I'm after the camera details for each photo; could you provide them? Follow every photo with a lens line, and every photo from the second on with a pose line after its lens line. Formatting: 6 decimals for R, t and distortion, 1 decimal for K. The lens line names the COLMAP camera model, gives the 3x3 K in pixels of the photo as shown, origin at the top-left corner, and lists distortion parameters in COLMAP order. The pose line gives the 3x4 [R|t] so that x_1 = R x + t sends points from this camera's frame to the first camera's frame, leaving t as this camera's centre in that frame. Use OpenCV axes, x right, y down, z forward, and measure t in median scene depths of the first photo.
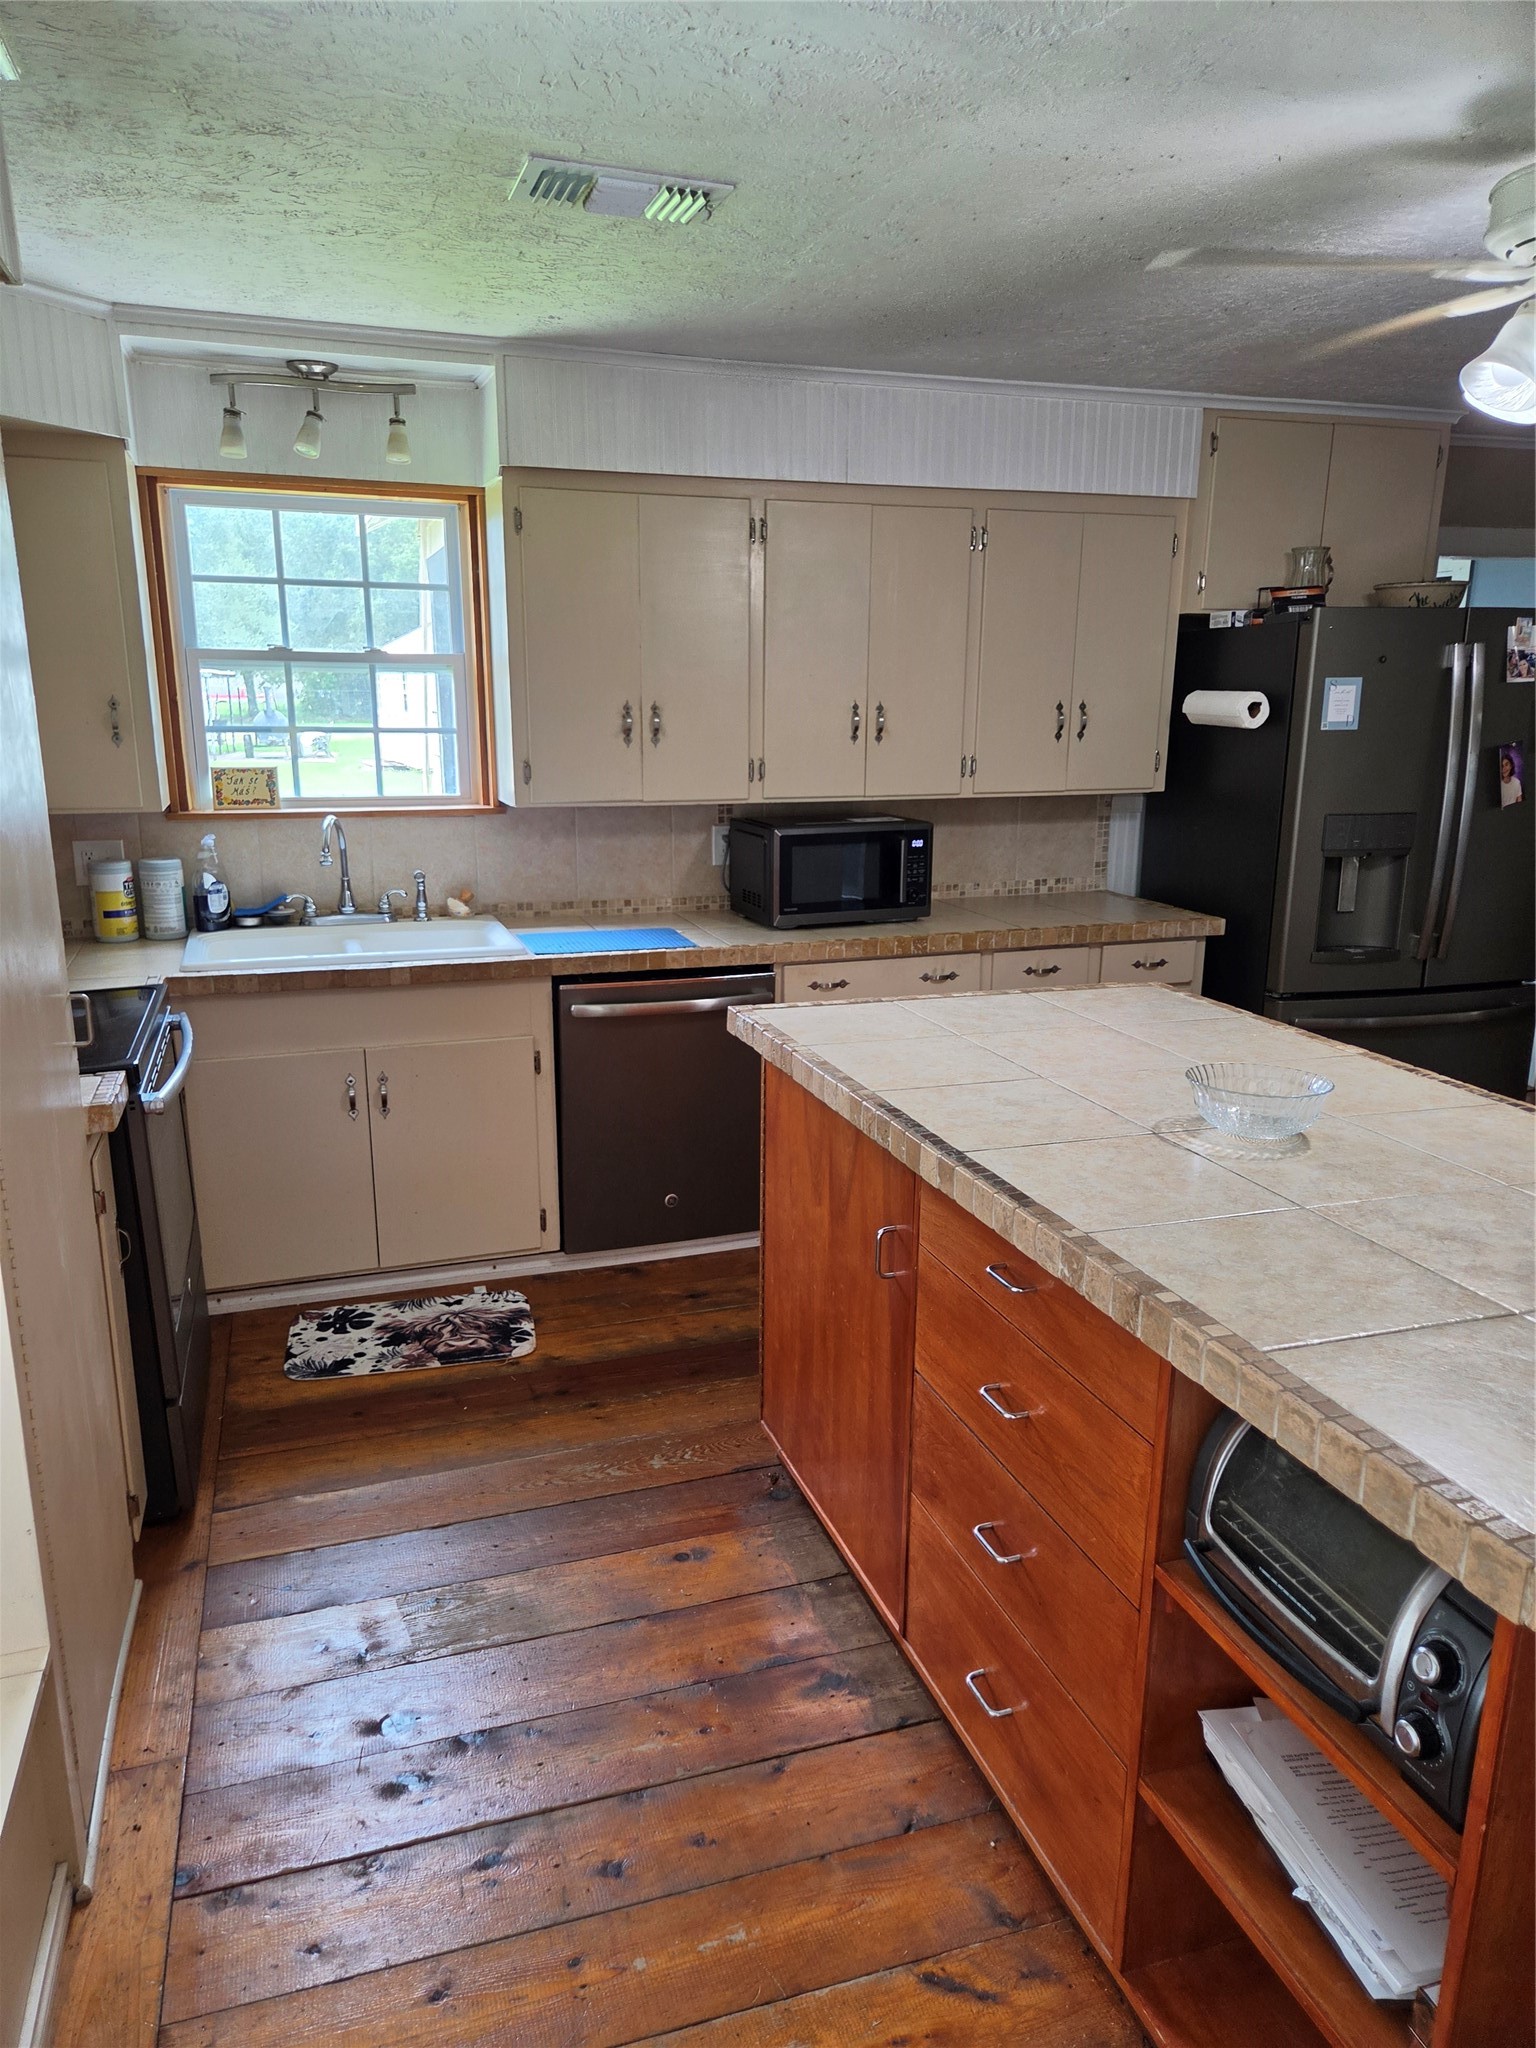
lens RADIAL K [[1390.7, 0, 734.1], [0, 1390.7, 1038.0], [0, 0, 1]] dist [0.063424, -0.051166]
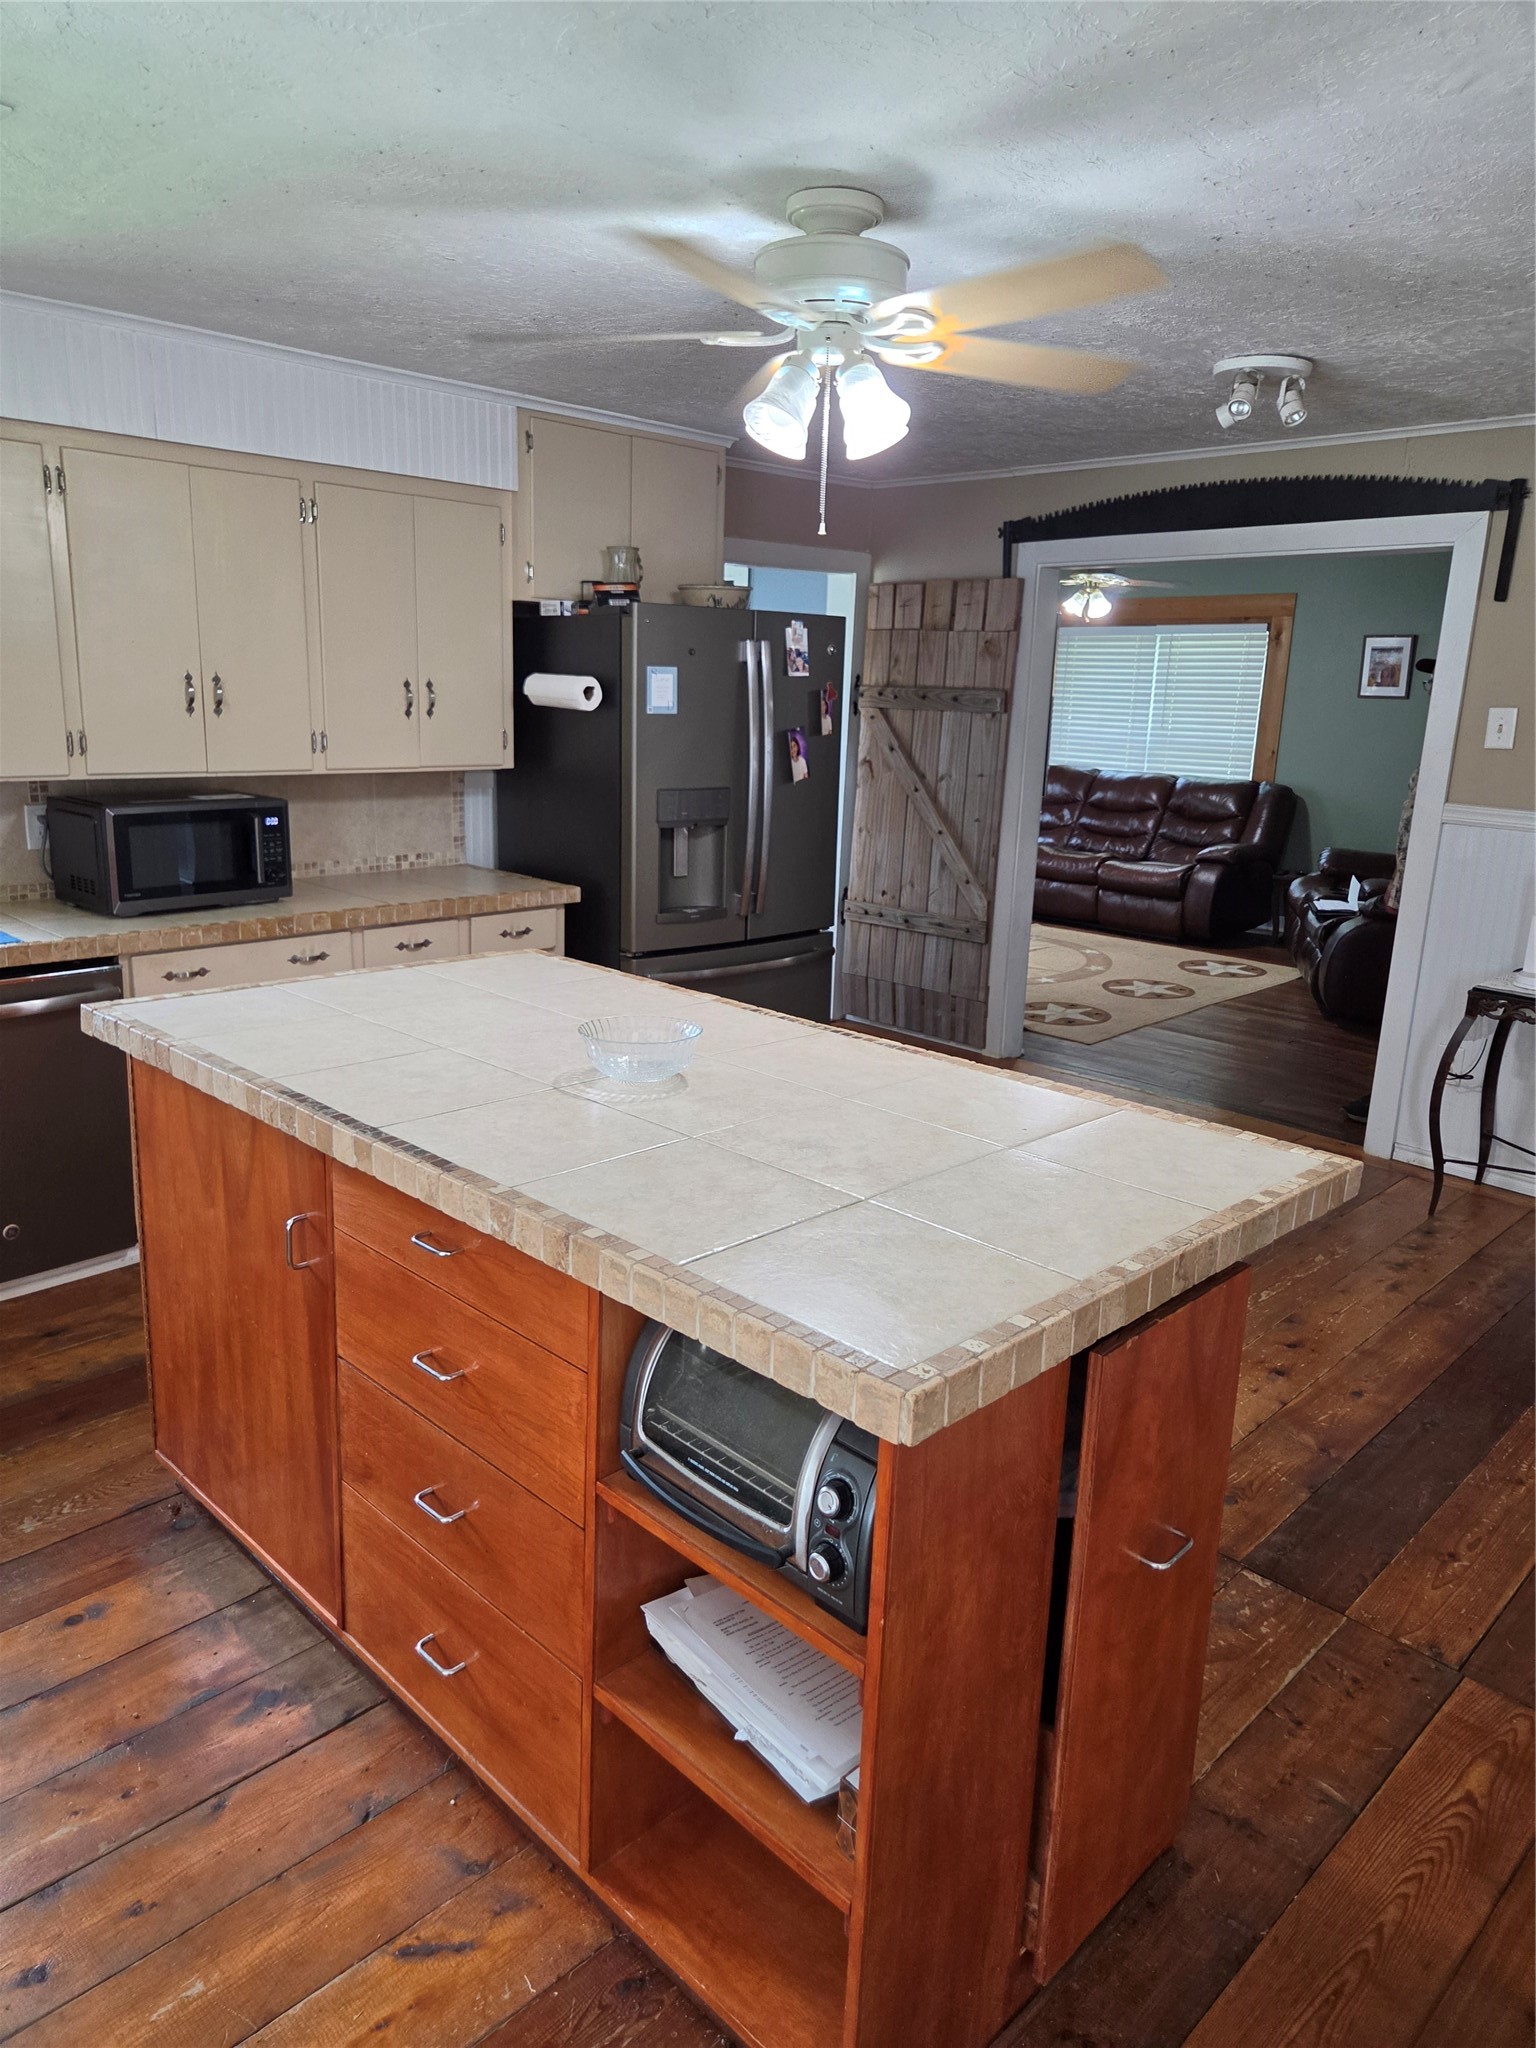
lens RADIAL K [[1390.7, 0, 753.1], [0, 1390.7, 1008.5], [0, 0, 1]] dist [0.063424, -0.051166]
pose [[0.888885, -0.083087, 0.450533, -0.031468], [0.084581, 0.996274, 0.016856, 0.001617], [-0.450255, 0.023123, 0.892601, -0.017460]]
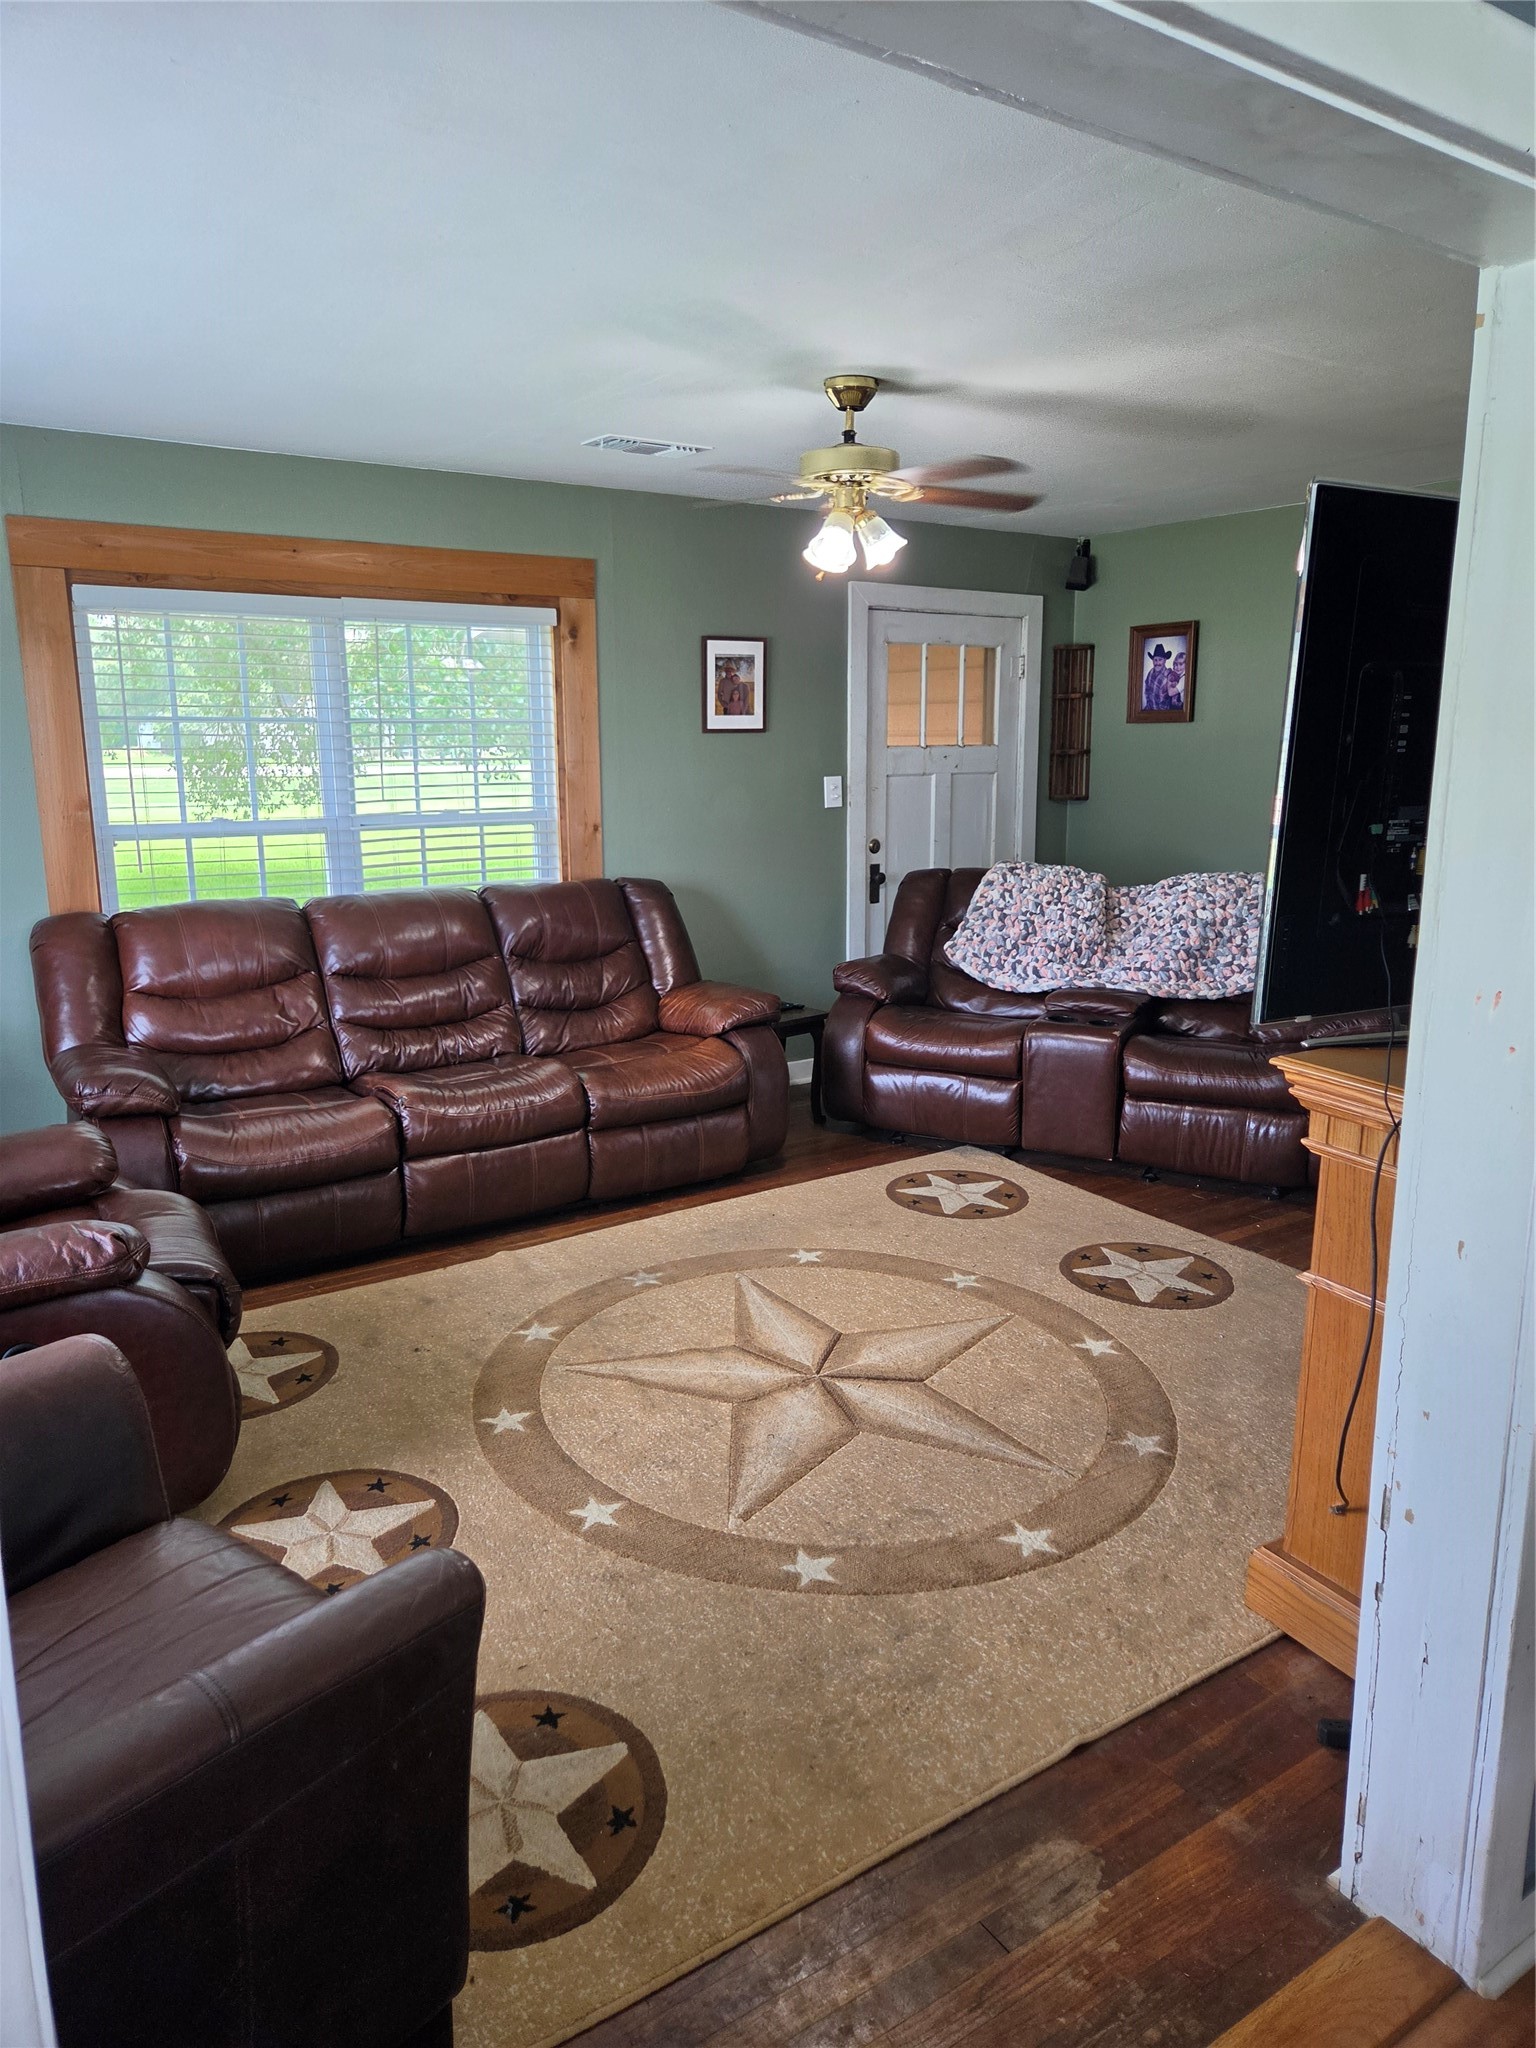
lens RADIAL K [[1390.7, 0, 773.5], [0, 1390.7, 991.0], [0, 0, 1]] dist [0.063424, -0.051166]
pose [[-0.293025, -0.177844, 0.939419, 0.359378], [0.234532, 0.939159, 0.250950, -0.370979], [-0.926893, 0.293858, -0.233487, 1.499677]]
